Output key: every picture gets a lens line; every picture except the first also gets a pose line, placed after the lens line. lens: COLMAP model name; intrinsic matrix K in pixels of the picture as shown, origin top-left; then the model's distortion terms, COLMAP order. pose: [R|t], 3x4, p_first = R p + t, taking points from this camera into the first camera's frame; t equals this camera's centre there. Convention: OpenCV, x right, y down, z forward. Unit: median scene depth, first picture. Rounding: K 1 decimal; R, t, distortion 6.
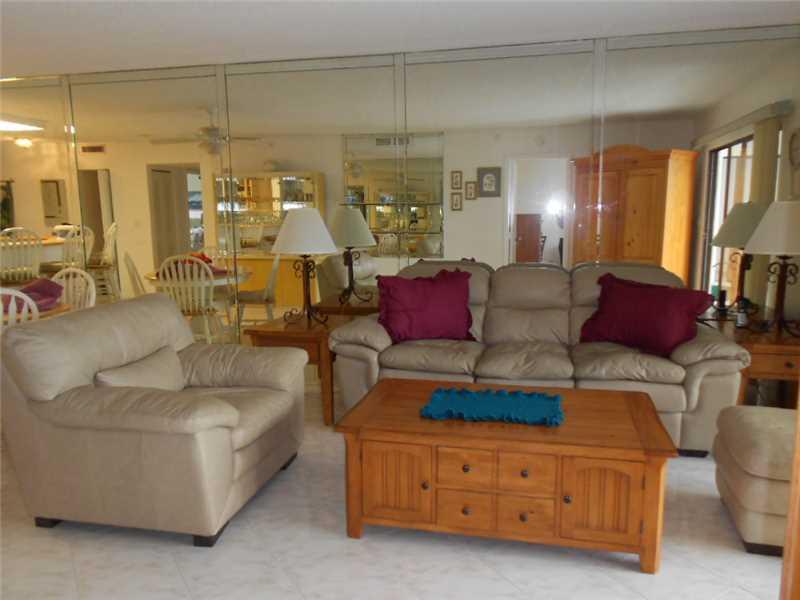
lens RADIAL K [[620.8, 0, 405.5], [0, 620.8, 307.5], [0, 0, 1]] dist [0.005733, 0.000413]
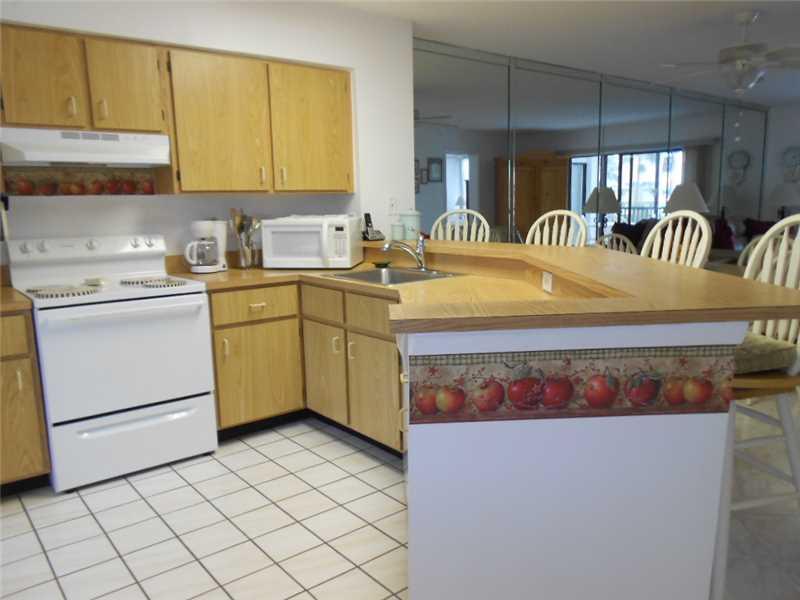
lens RADIAL K [[620.8, 0, 405.5], [0, 620.8, 307.5], [0, 0, 1]] dist [0.005733, 0.000413]
pose [[0.612630, -0.145613, 0.776840, -0.993072], [0.136577, 0.987600, 0.077411, -0.047268], [-0.778480, 0.058674, 0.624921, 0.365811]]
